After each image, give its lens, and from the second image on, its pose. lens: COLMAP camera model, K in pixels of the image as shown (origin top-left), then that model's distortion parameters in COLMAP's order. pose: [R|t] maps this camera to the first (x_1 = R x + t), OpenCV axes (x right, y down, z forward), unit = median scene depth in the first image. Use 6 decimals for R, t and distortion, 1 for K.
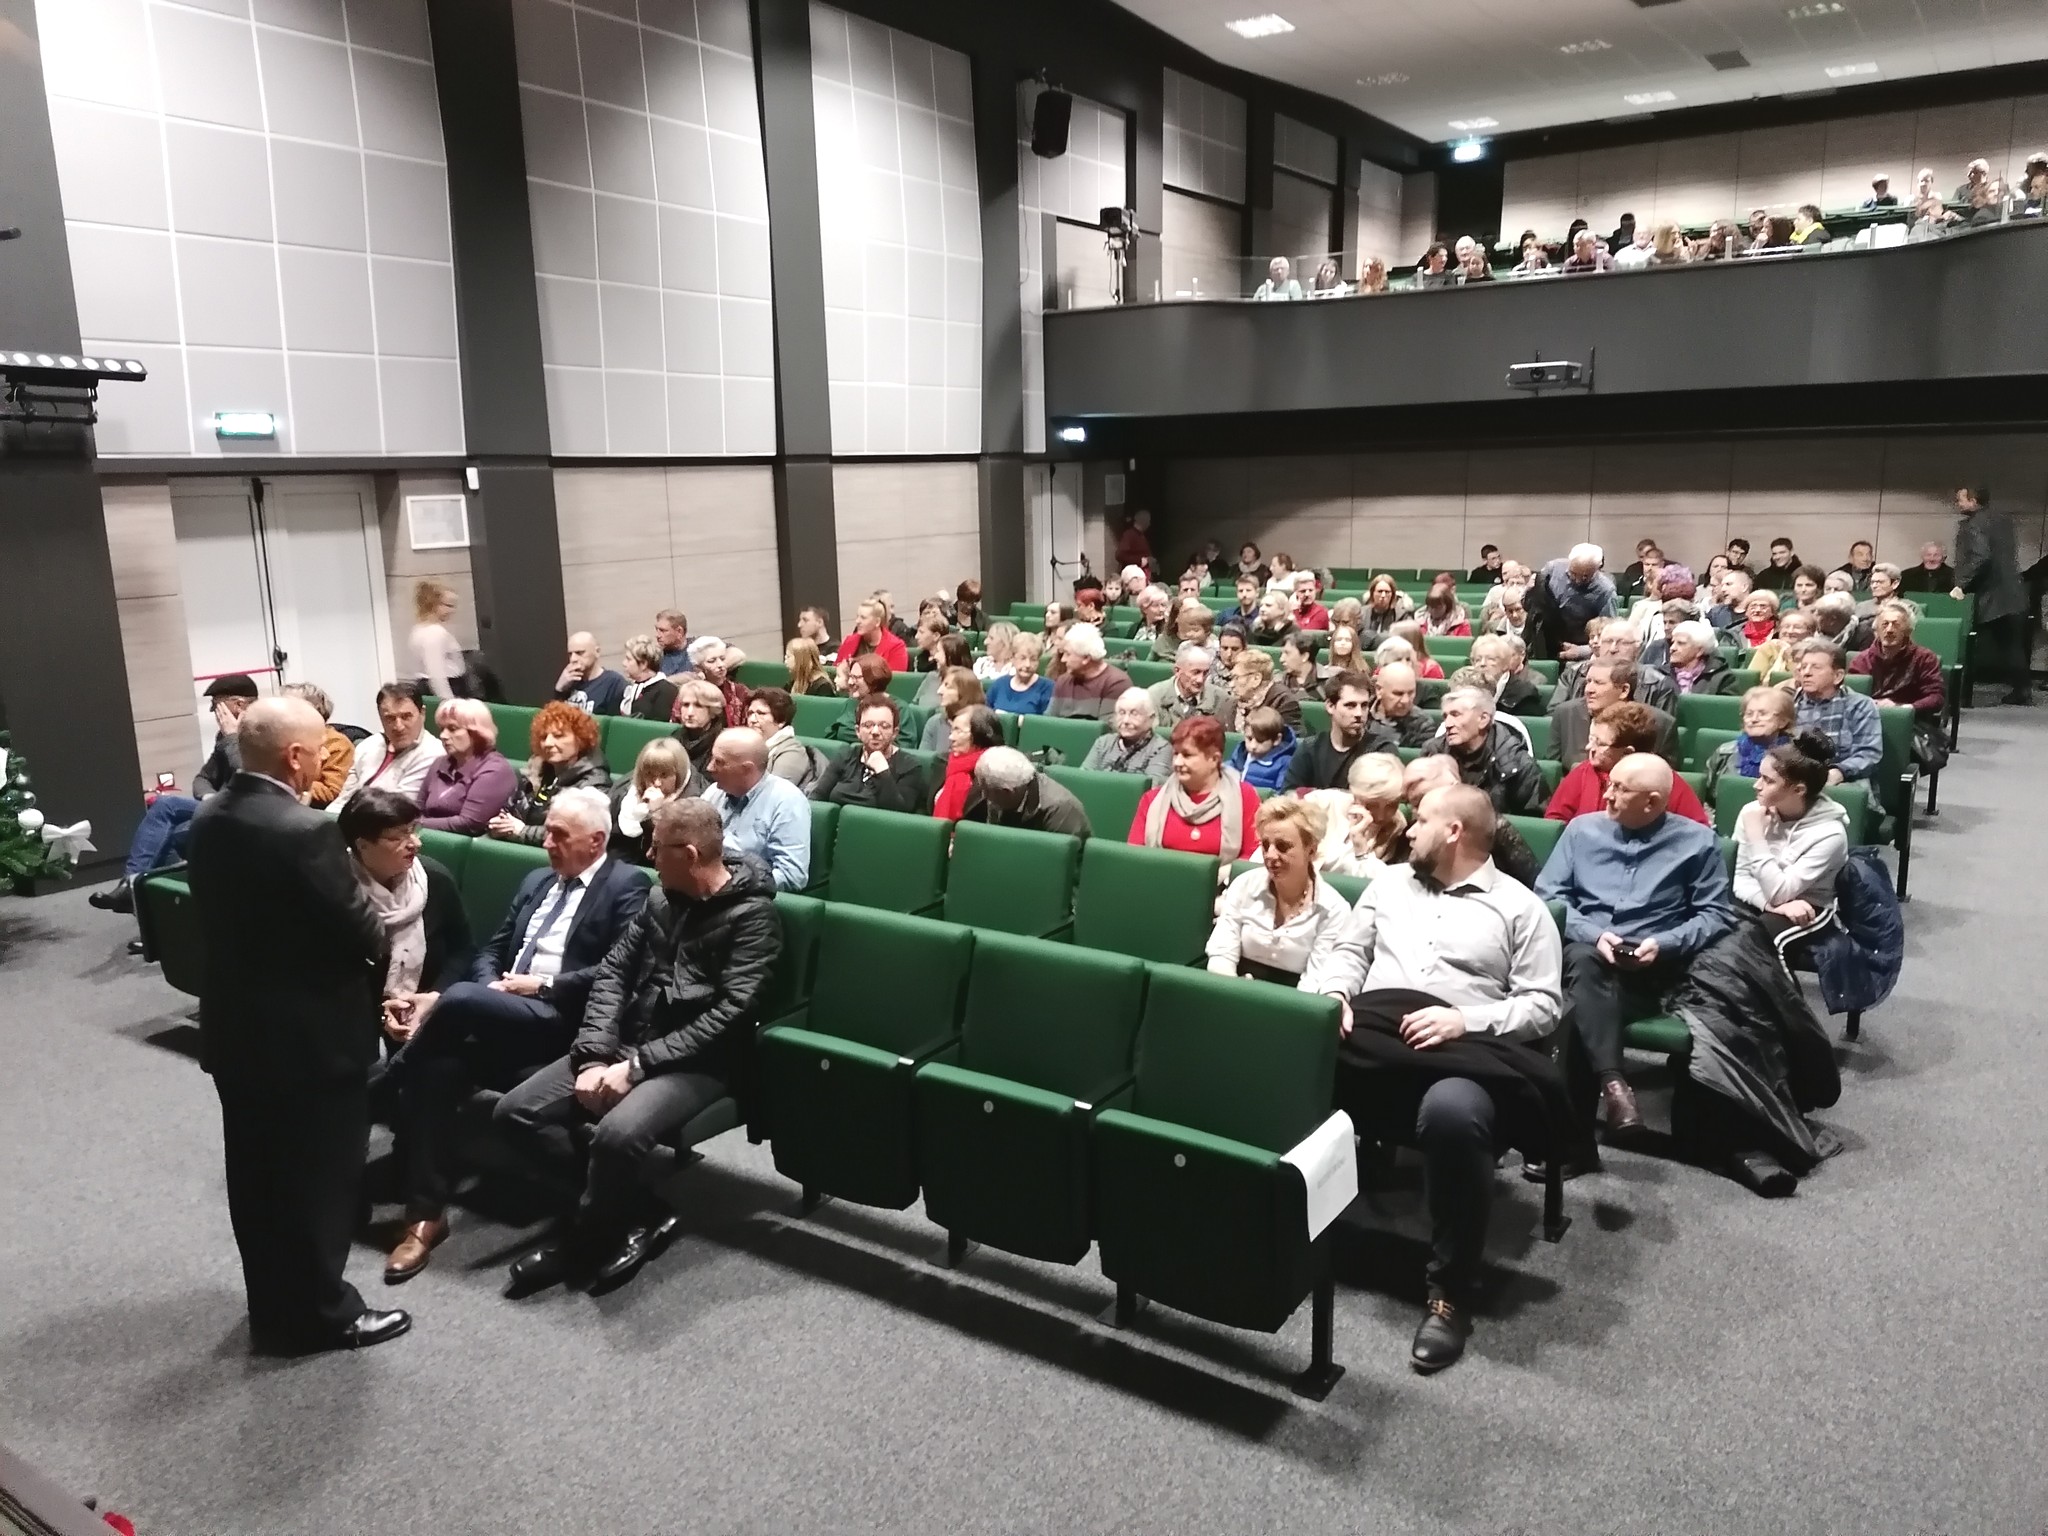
lens RADIAL K [[1530.1, 0, 1027.6], [0, 1530.1, 769.3], [0, 0, 1]] dist [0.123254, -0.159395]
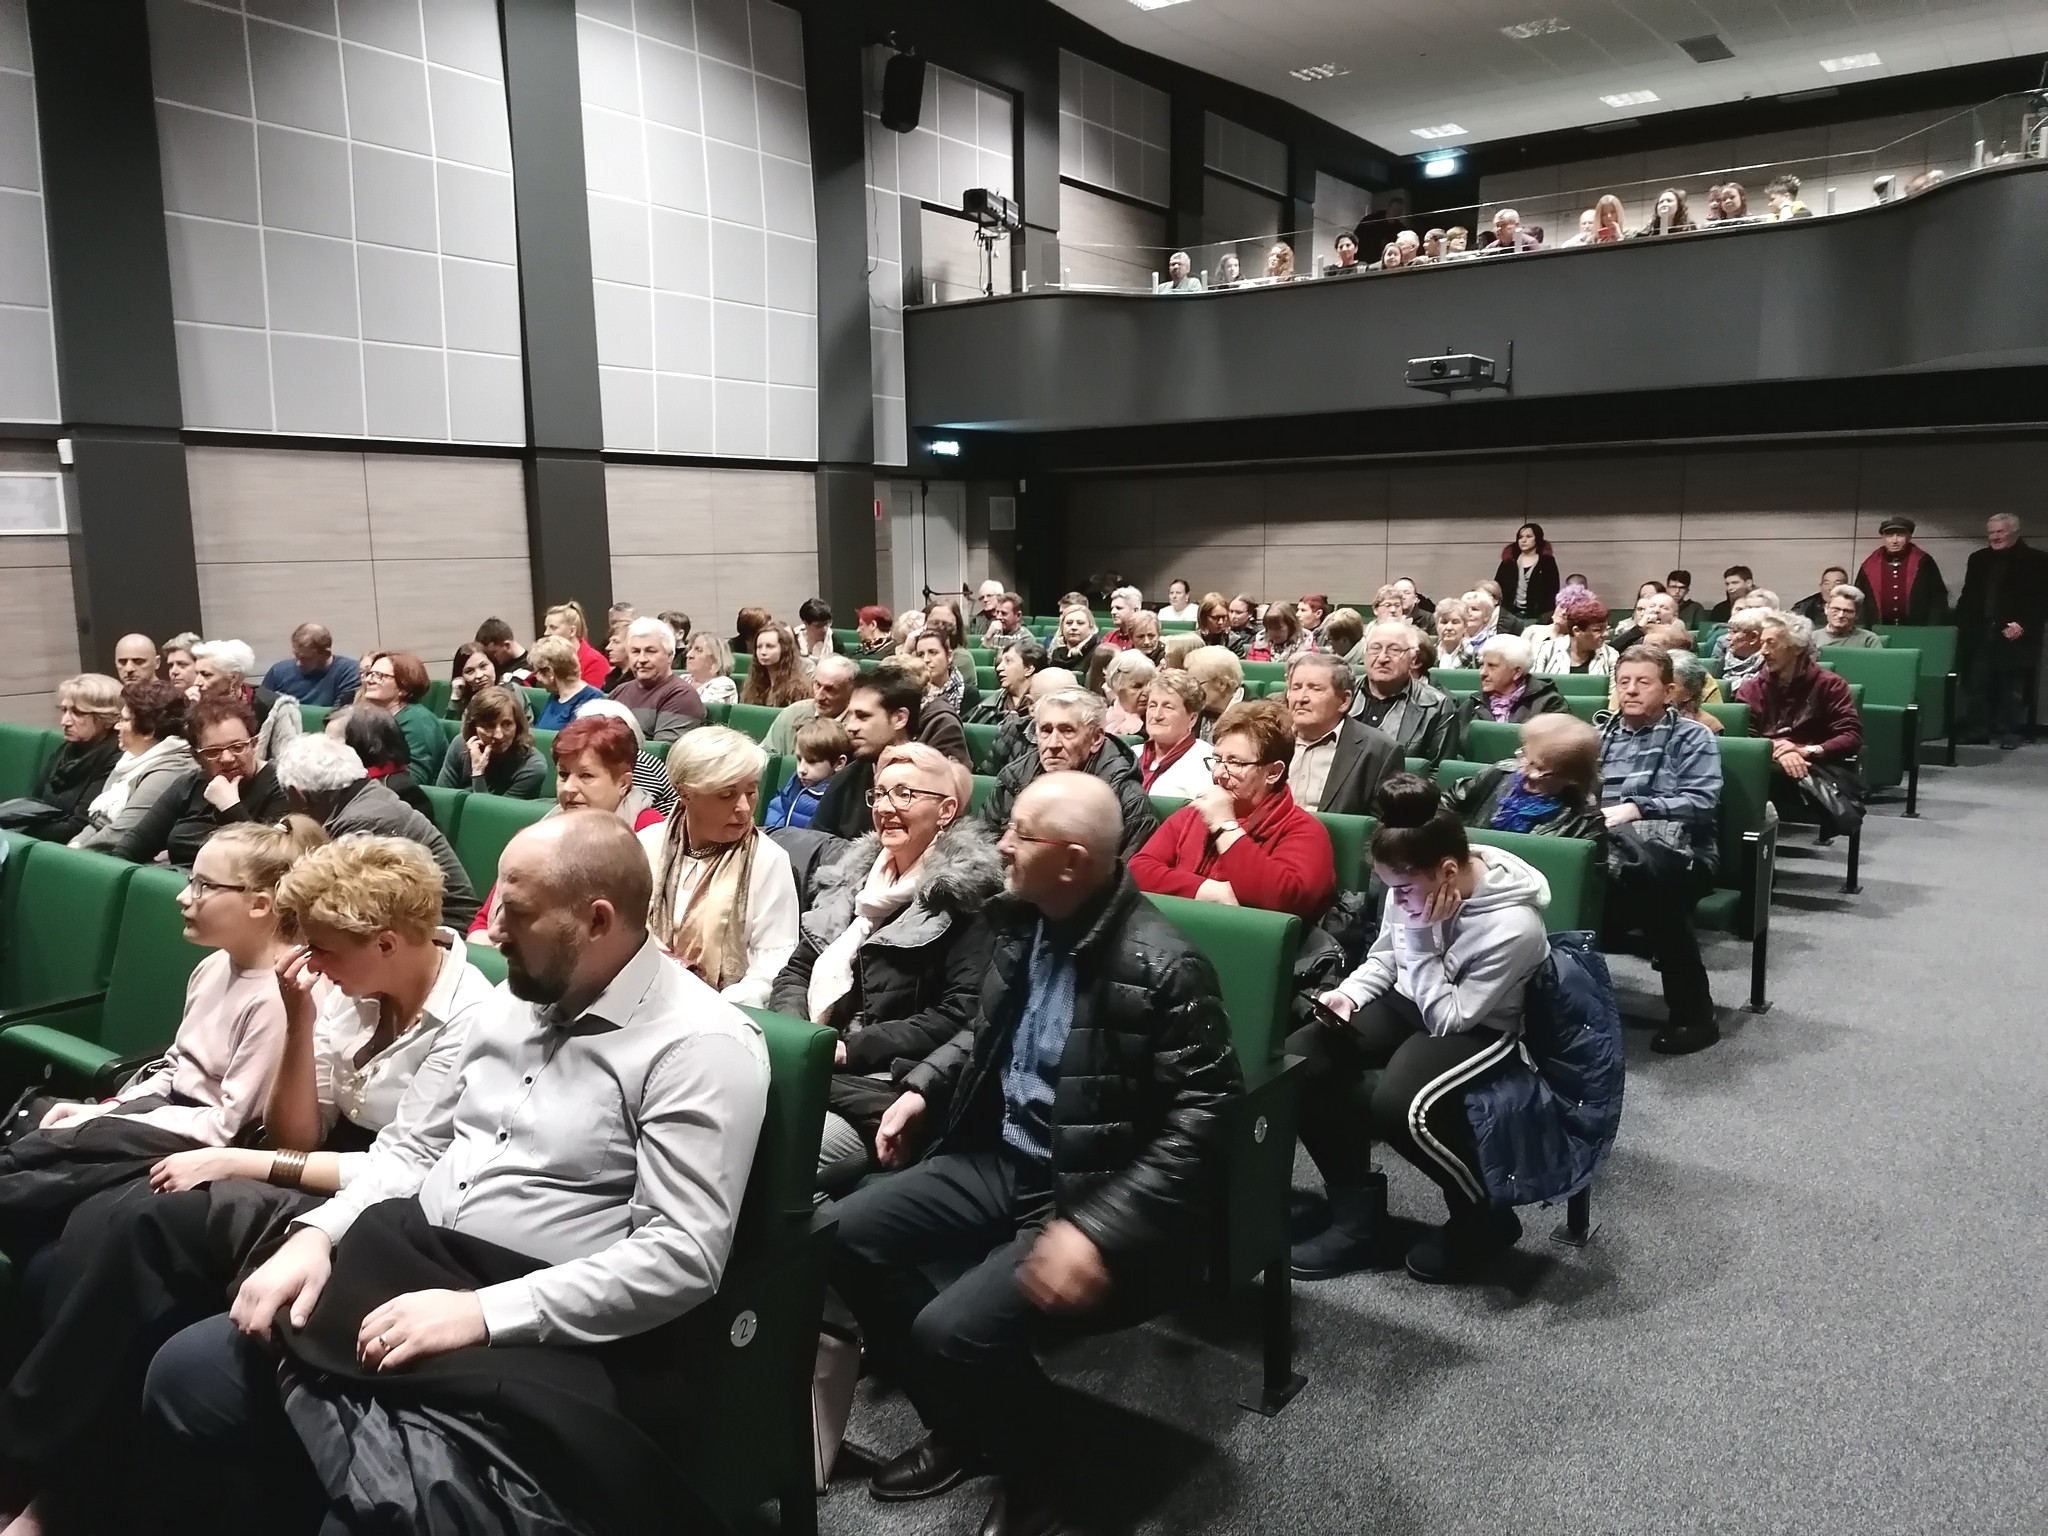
lens RADIAL K [[1530.1, 0, 1027.6], [0, 1530.1, 769.3], [0, 0, 1]] dist [0.123254, -0.159395]
pose [[0.999050, 0.015265, -0.040818, 0.129407], [-0.017027, 0.998922, -0.043196, 0.005418], [0.040114, 0.043850, 0.998232, 0.138546]]
